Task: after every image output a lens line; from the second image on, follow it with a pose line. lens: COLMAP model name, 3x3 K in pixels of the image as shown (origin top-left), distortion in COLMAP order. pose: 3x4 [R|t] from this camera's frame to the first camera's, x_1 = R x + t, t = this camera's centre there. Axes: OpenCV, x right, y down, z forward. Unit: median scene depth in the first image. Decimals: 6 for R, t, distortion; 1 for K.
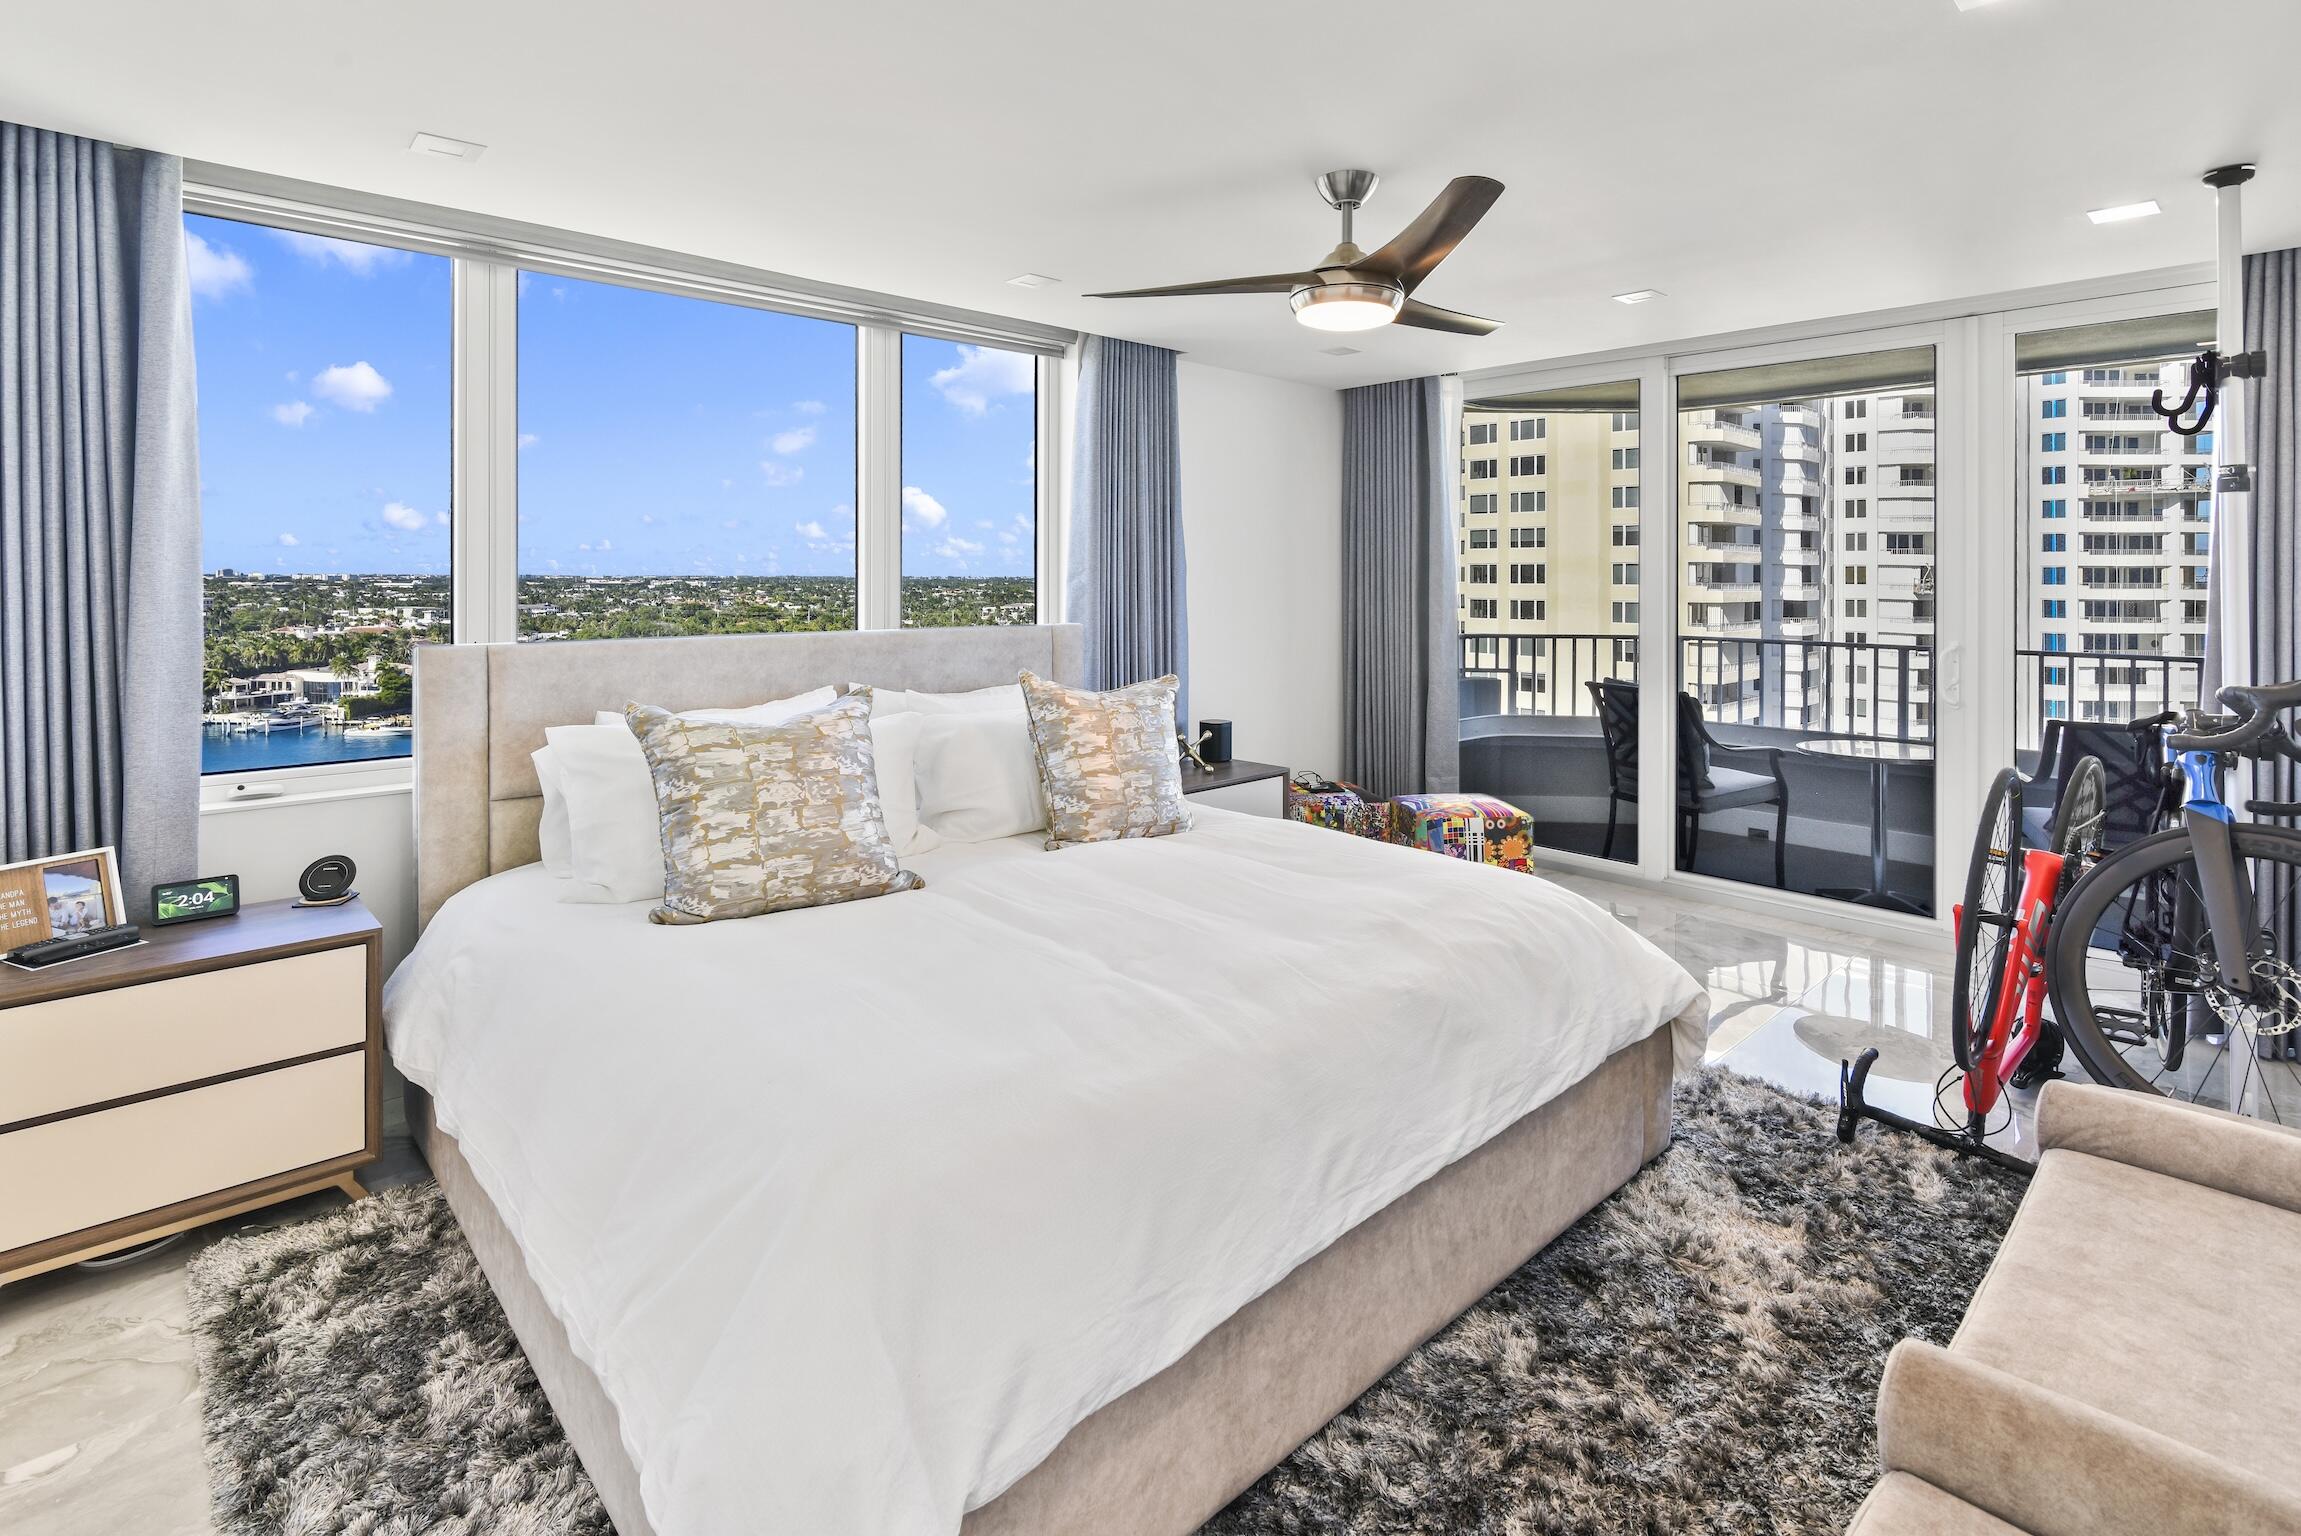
lens RADIAL K [[1086.5, 0, 1170.8], [0, 1086.5, 716.3], [0, 0, 1]] dist [0.001247, -0.000434]
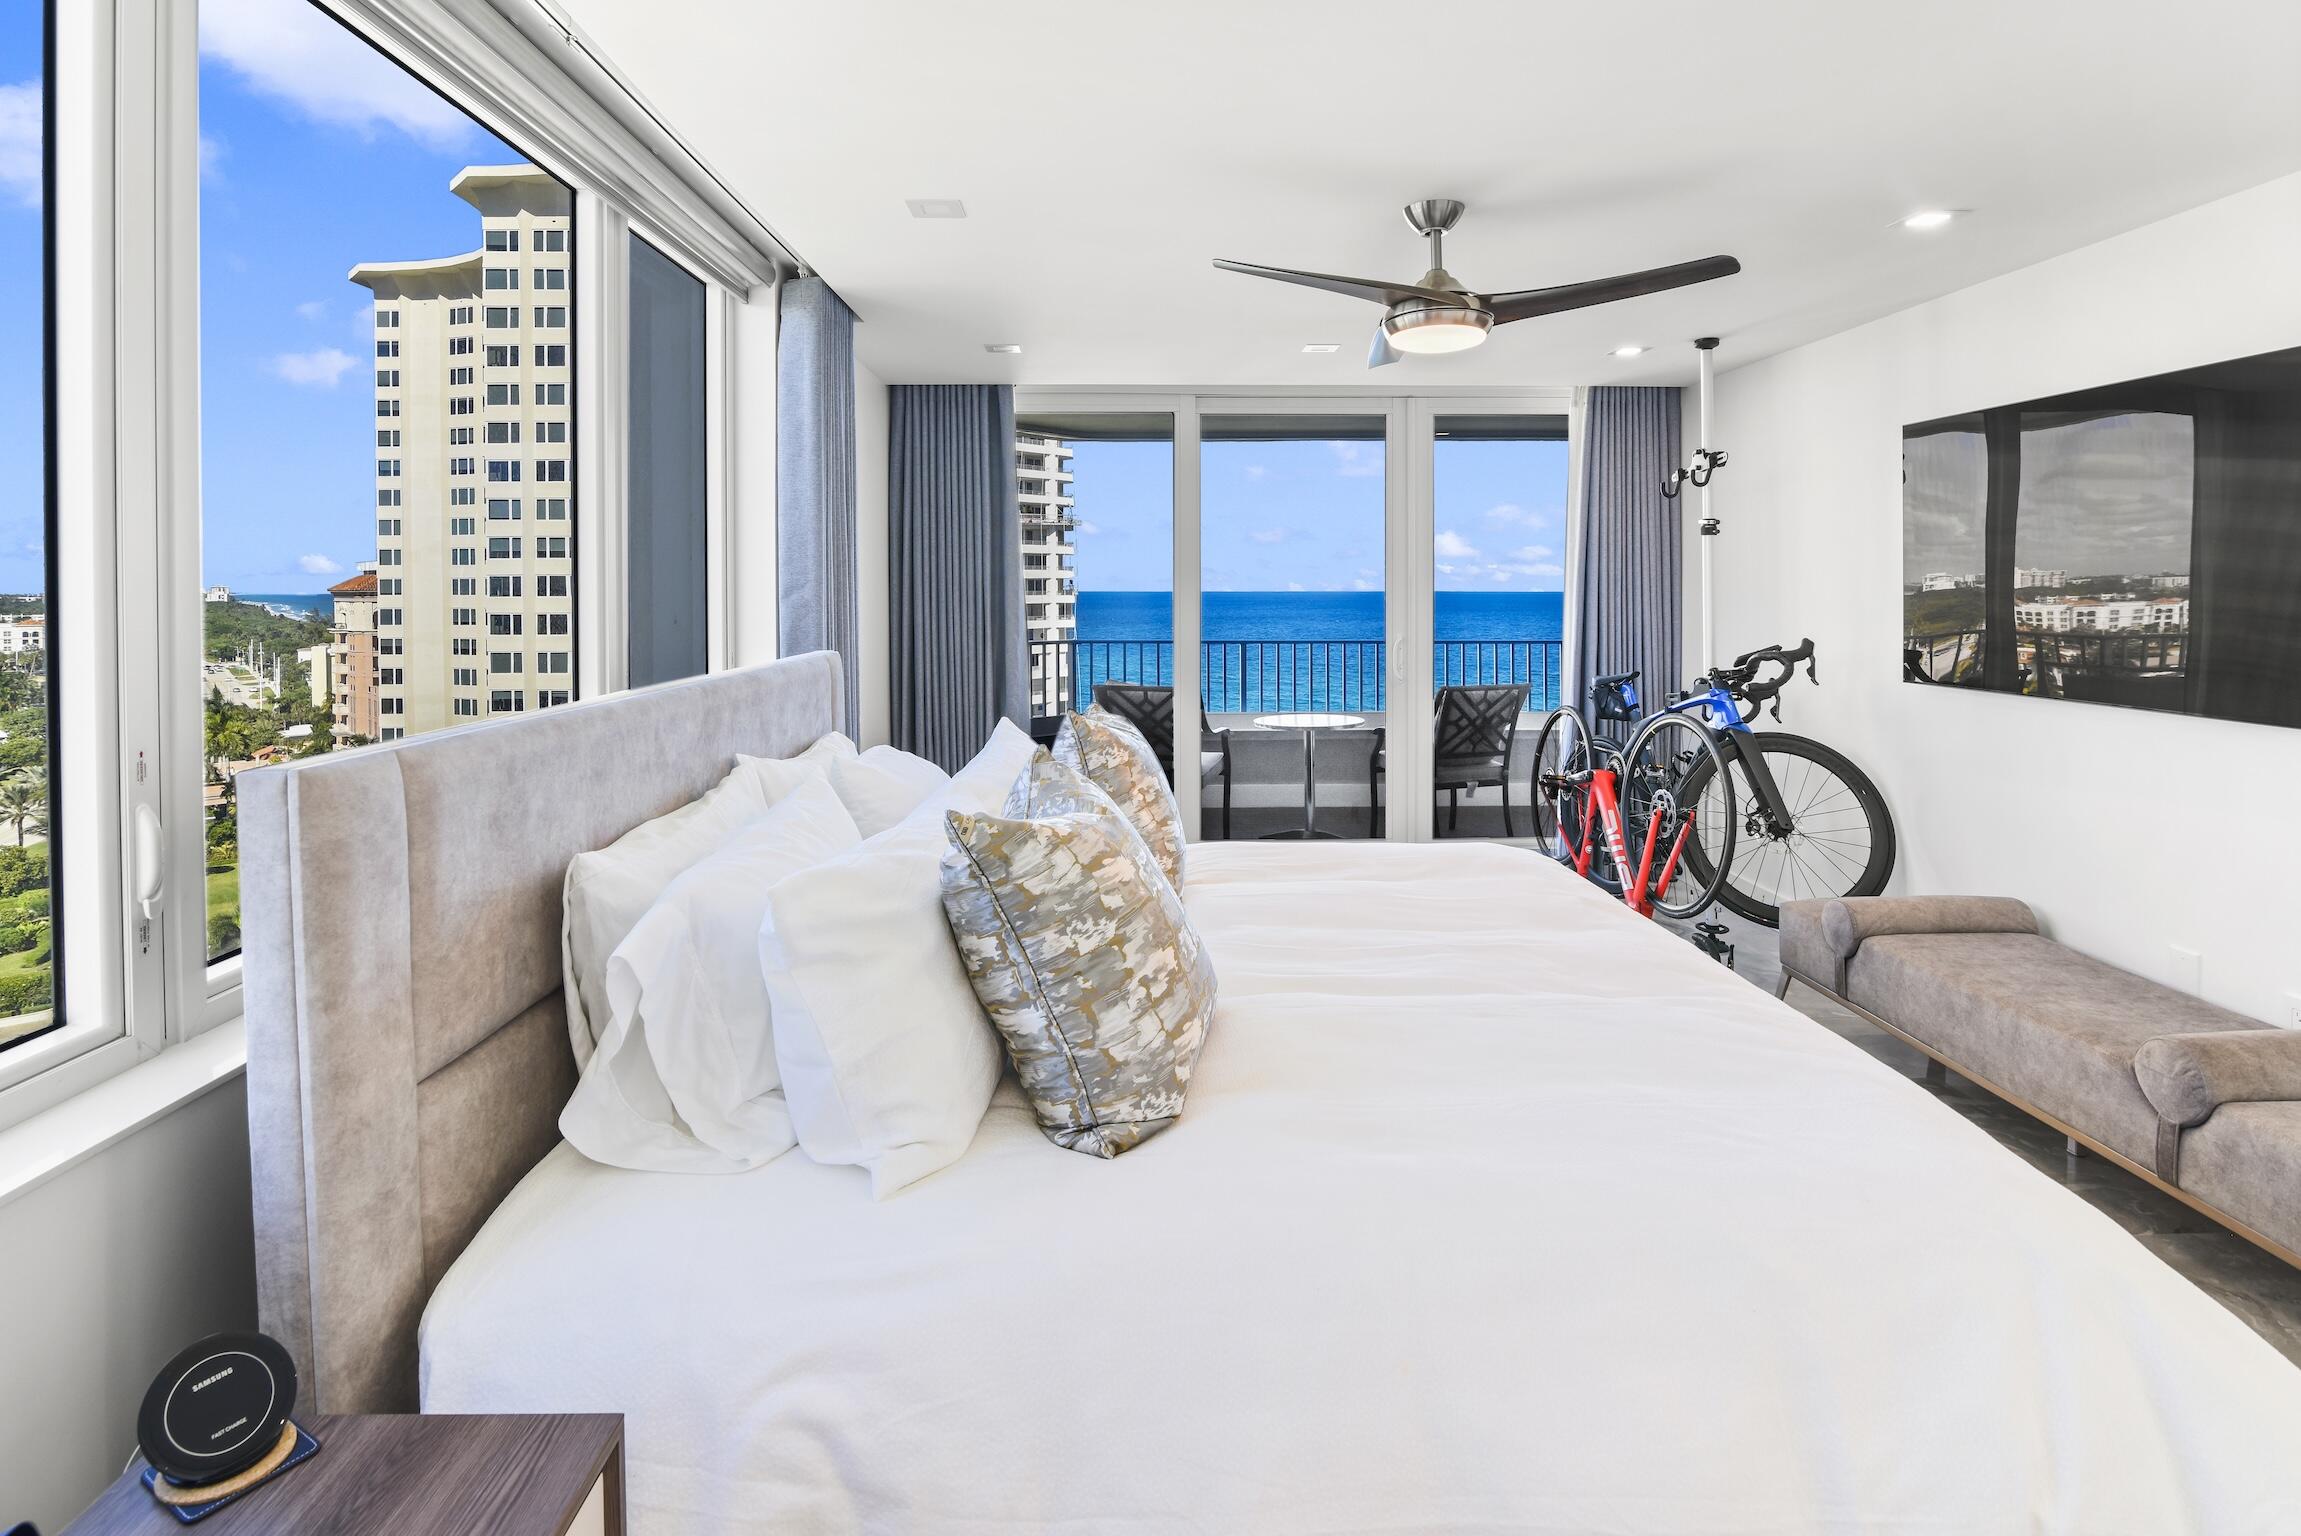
lens RADIAL K [[1079.4, 0, 1133.4], [0, 1079.4, 753.0], [0, 0, 1]] dist [-0.029756, 0.005719]
pose [[0.688059, -0.112544, 0.716875, -0.441415], [0.094924, 0.993370, 0.064844, -0.039025], [-0.719420, 0.023432, 0.694180, 0.274812]]
